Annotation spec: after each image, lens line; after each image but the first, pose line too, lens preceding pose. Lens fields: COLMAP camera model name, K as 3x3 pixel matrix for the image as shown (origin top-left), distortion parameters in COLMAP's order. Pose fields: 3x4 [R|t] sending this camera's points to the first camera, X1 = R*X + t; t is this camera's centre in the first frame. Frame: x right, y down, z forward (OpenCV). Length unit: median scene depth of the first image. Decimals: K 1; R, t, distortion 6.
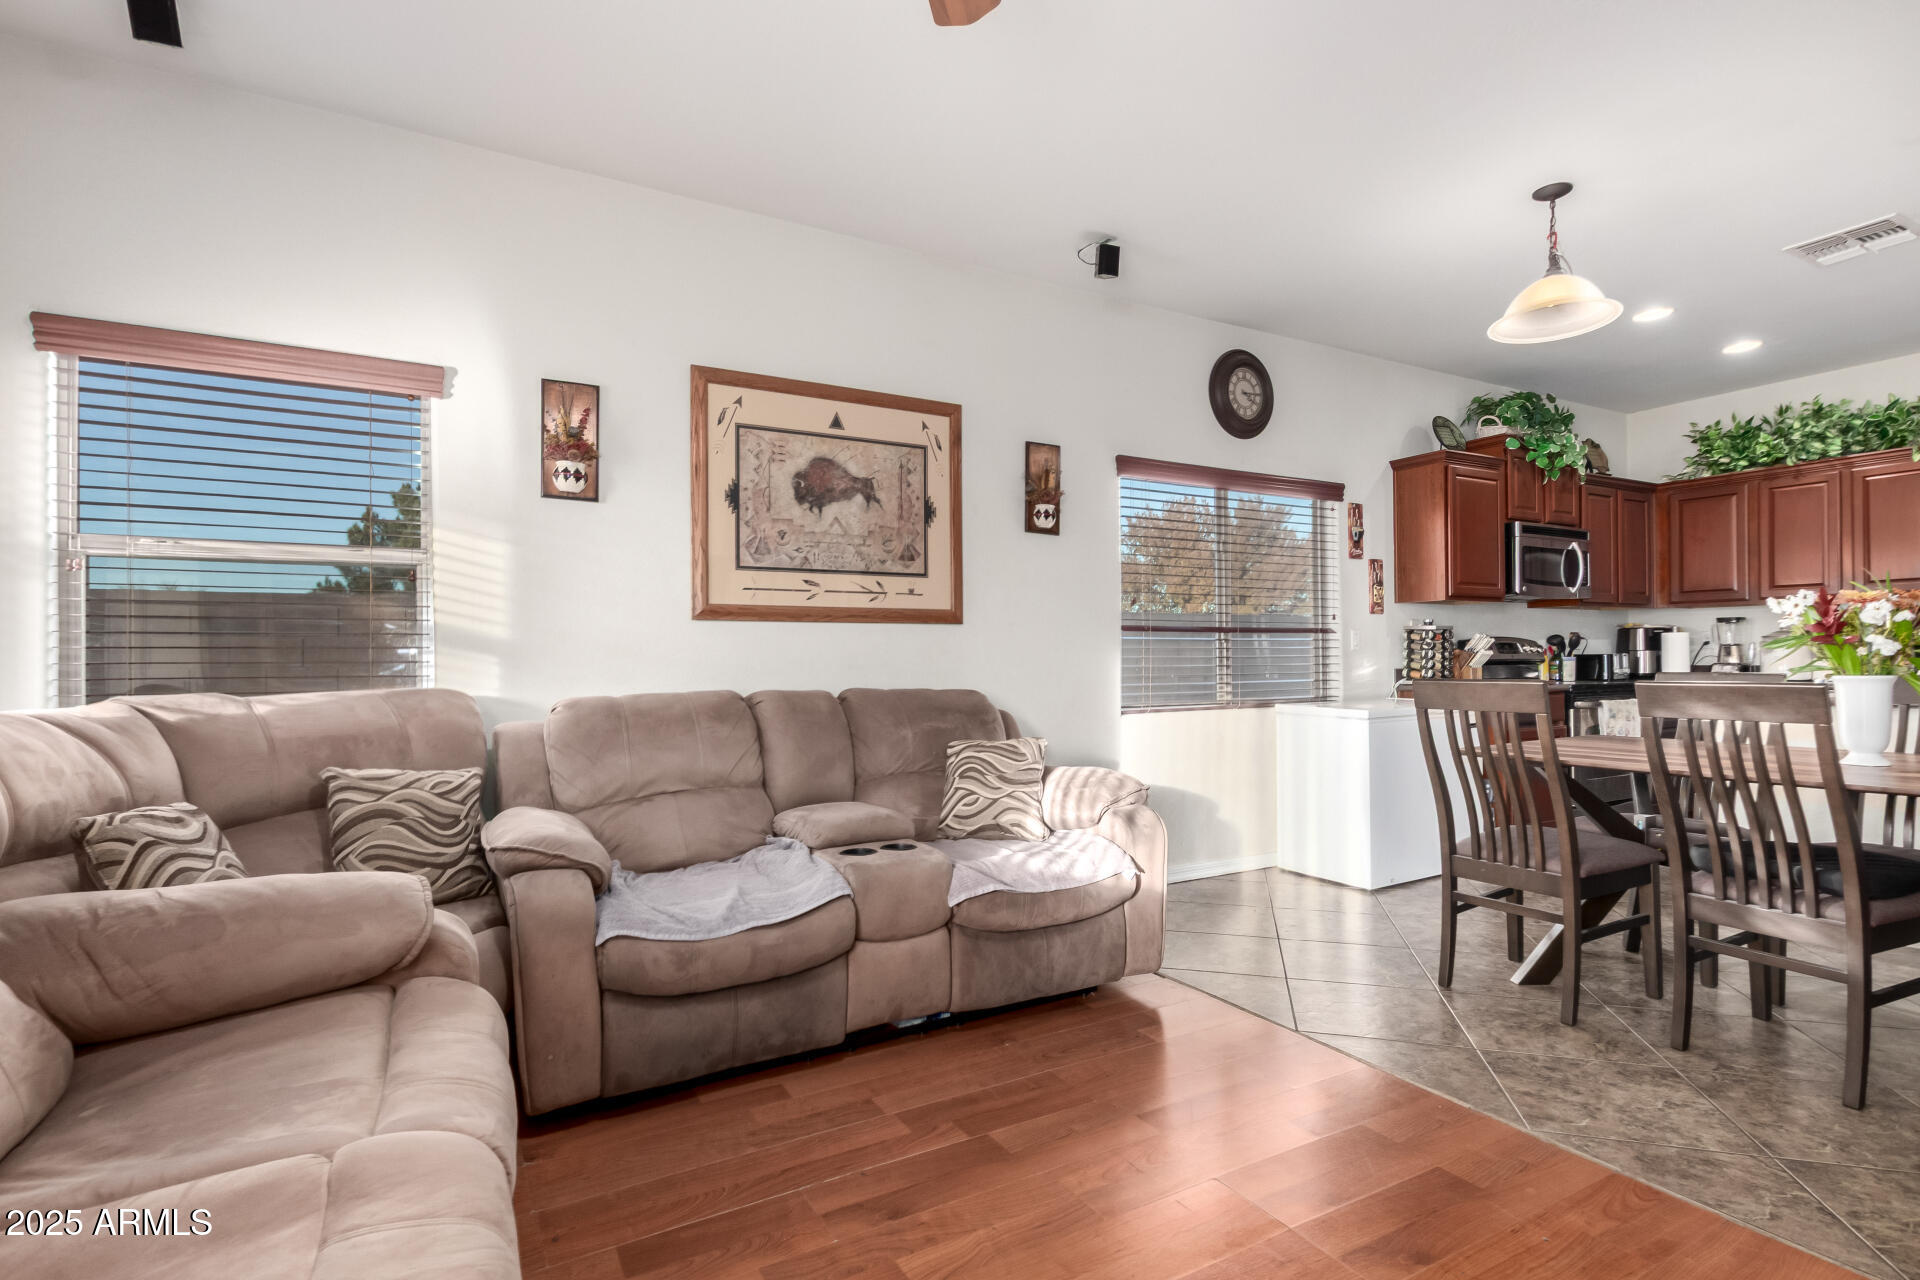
lens RADIAL K [[899.3, 0, 992.8], [0, 899.3, 652.1], [0, 0, 1]] dist [-0.000062, 0.000584]
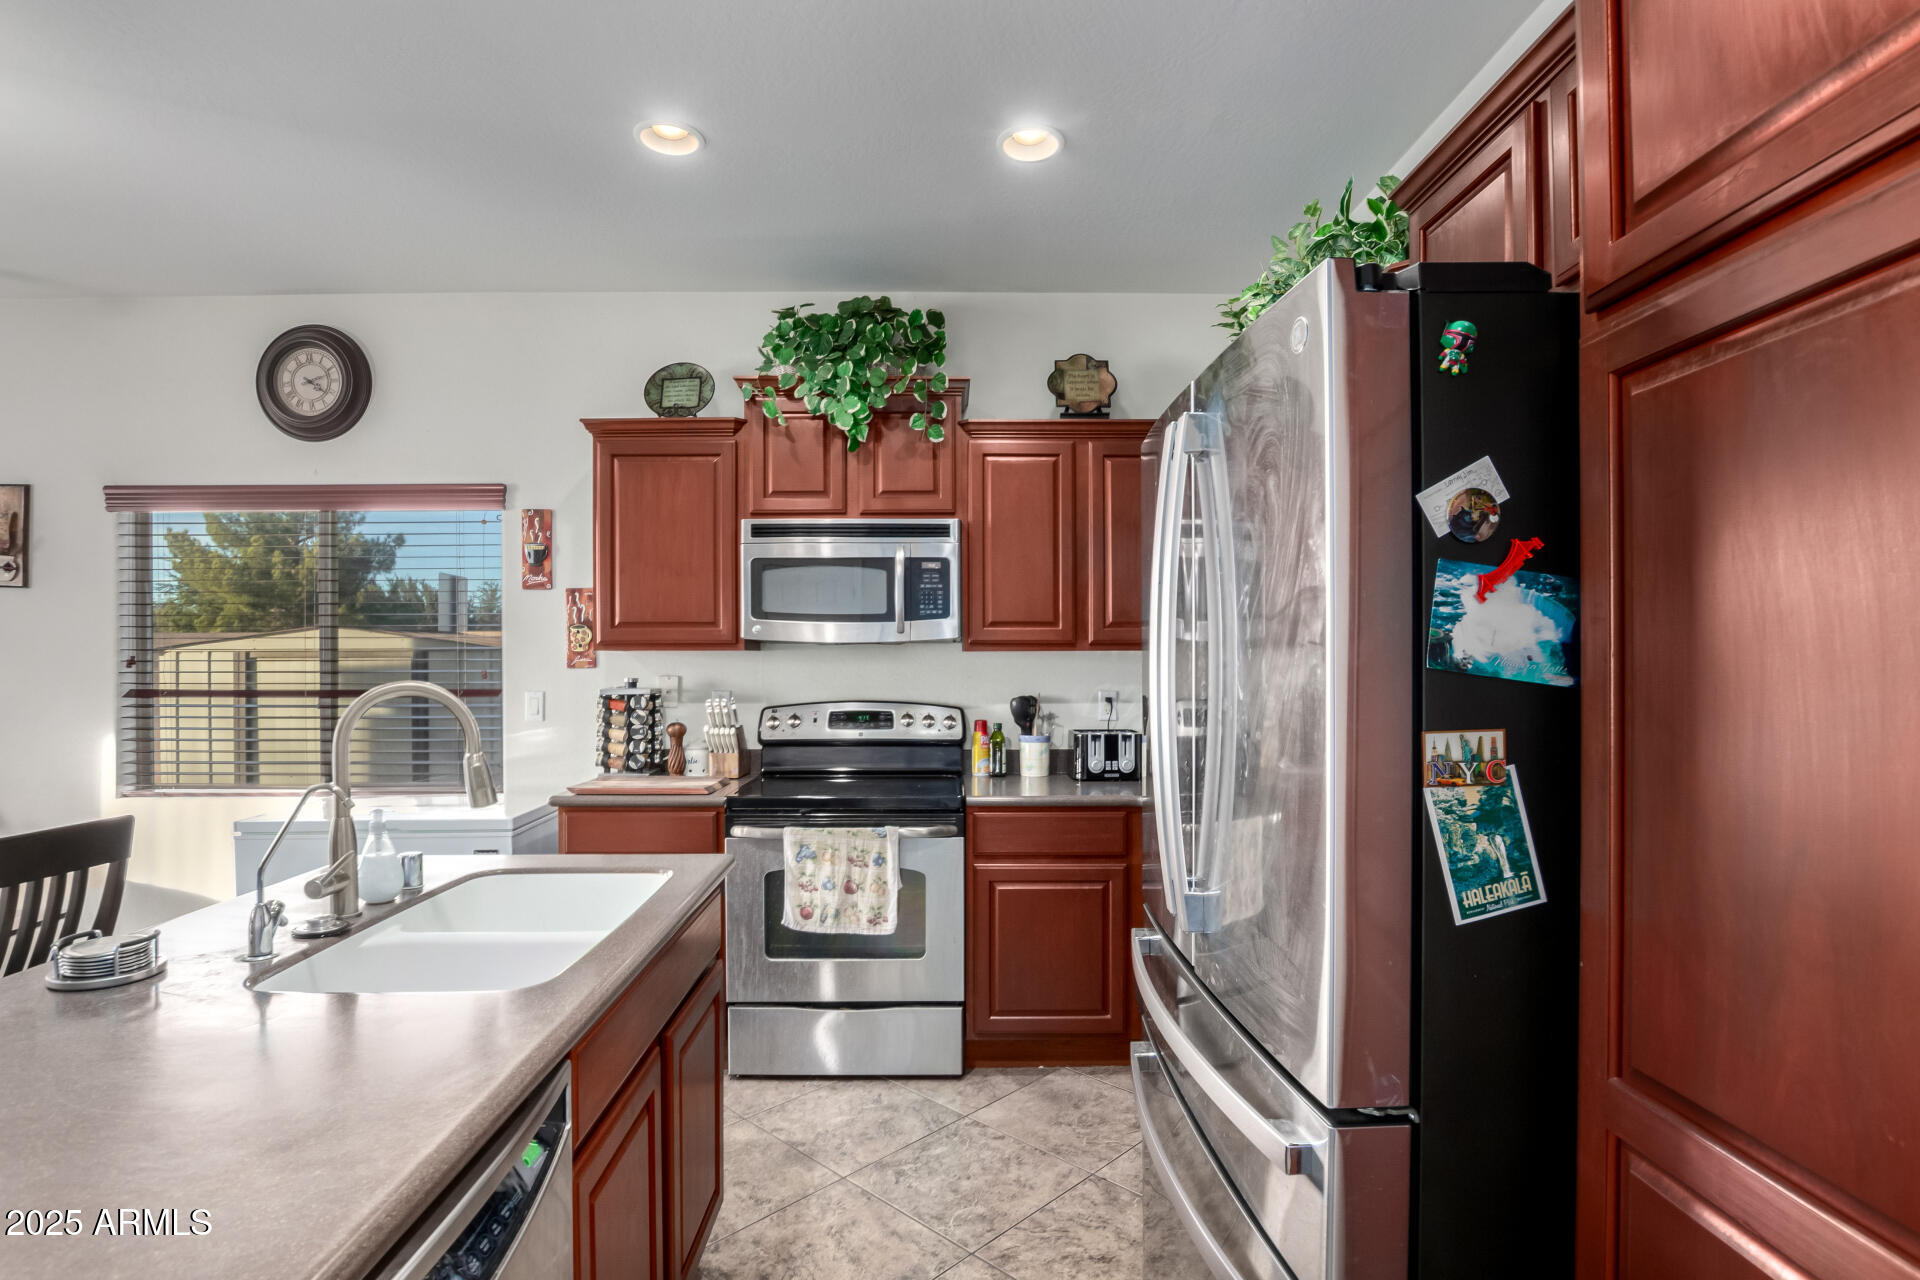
lens RADIAL K [[923.0, 0, 966.5], [0, 923.0, 664.3], [0, 0, 1]] dist [-0.027438, 0.001636]
pose [[0.888858, 0.007375, -0.458124, 1.007406], [-0.001120, 0.999902, 0.013924, -0.055362], [0.458182, -0.011864, 0.888779, 0.514404]]
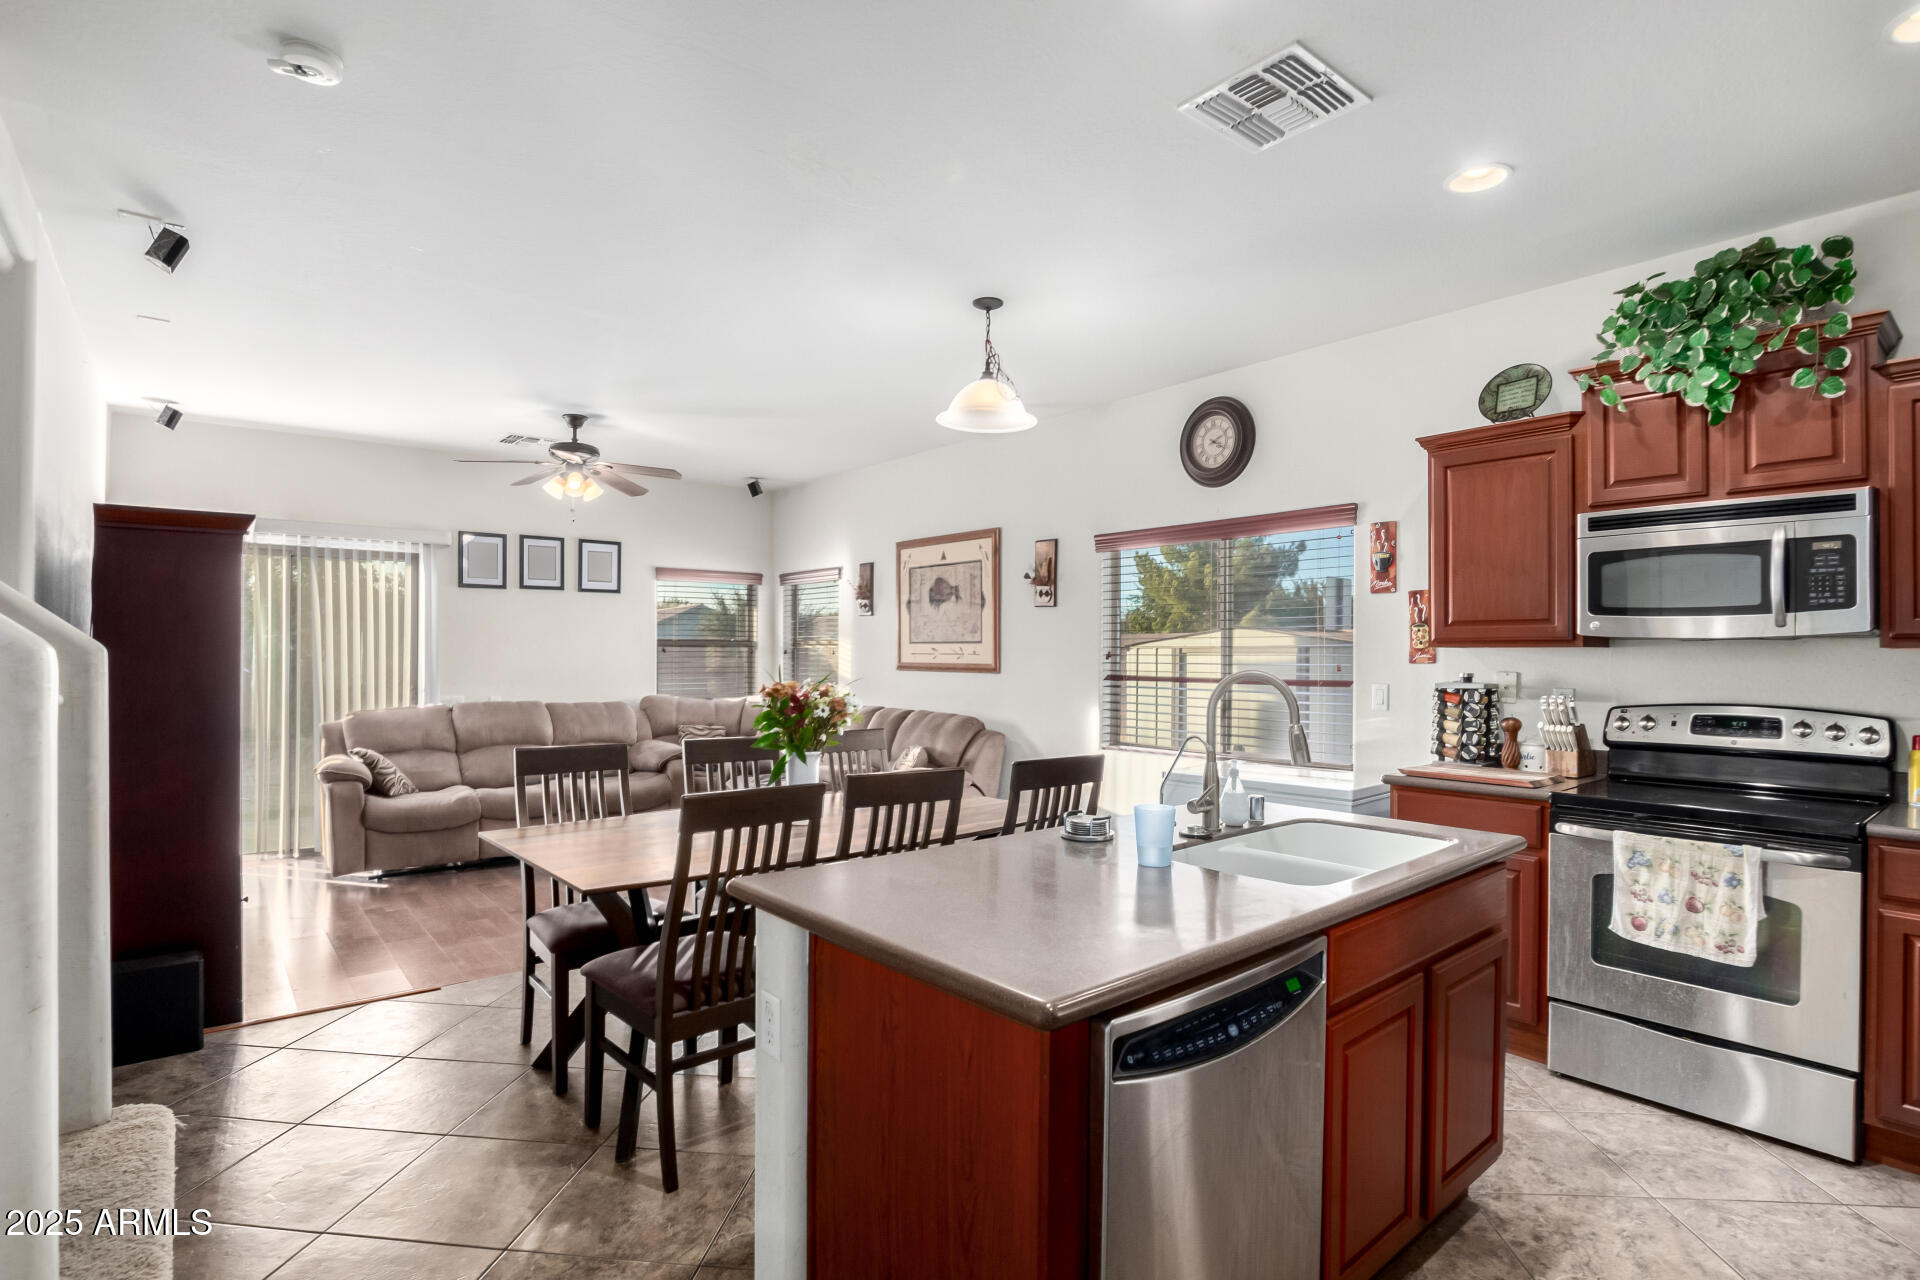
lens RADIAL K [[951.0, 0, 965.4], [0, 951.0, 657.4], [0, 0, 1]] dist [-0.022505, 0.001087]
pose [[0.190958, 0.010558, -0.981541, 1.125769], [0.000538, 0.999941, 0.010860, -0.056113], [0.981598, -0.002602, 0.190941, 0.479015]]
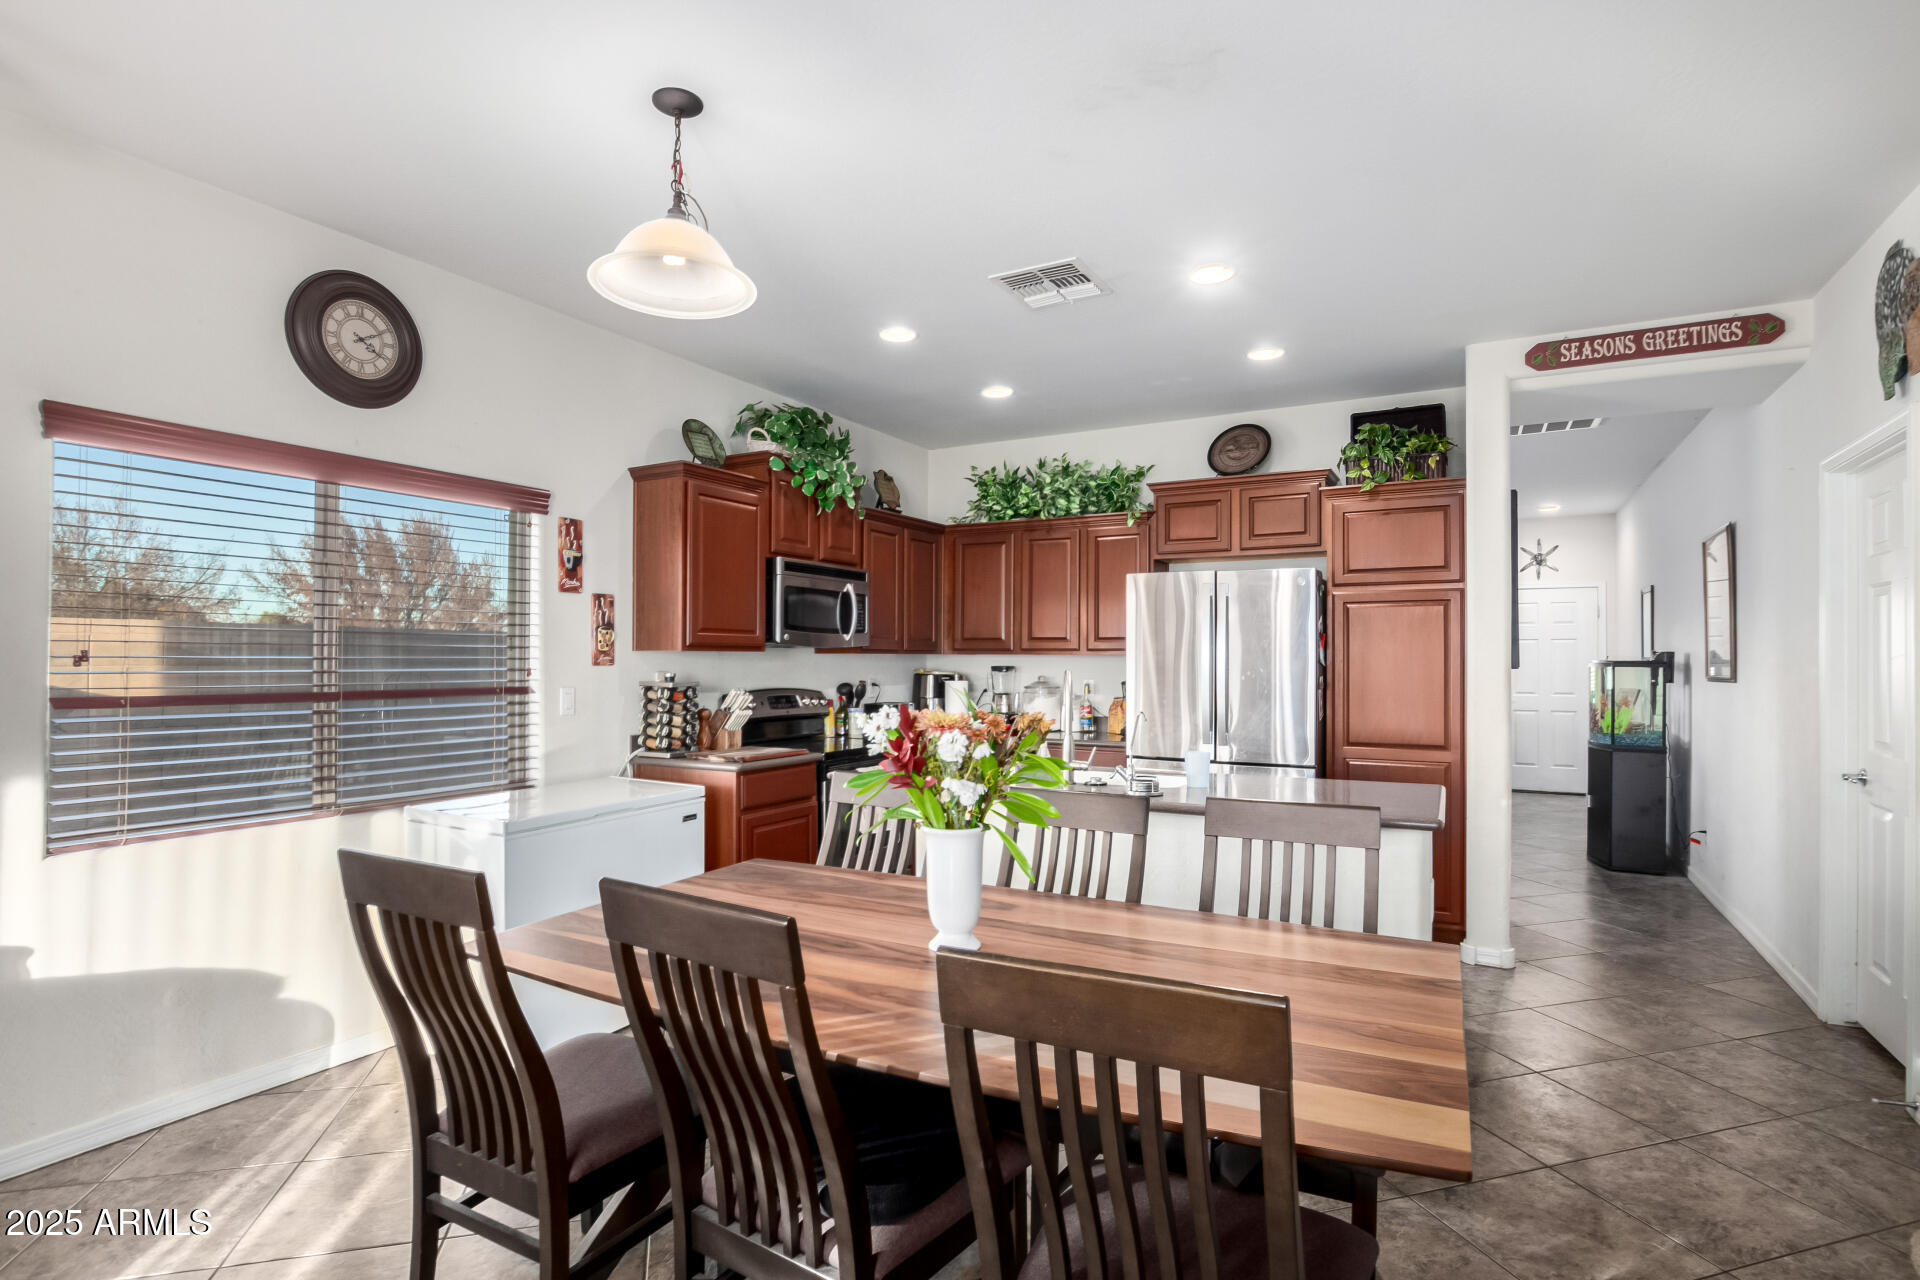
lens RADIAL K [[923.0, 0, 966.5], [0, 923.0, 664.3], [0, 0, 1]] dist [-0.027438, 0.001636]
pose [[0.847681, 0.006307, 0.530469, 0.273925], [-0.010356, 0.999936, 0.004660, -0.050260], [-0.530405, -0.009444, 0.847691, 0.173413]]
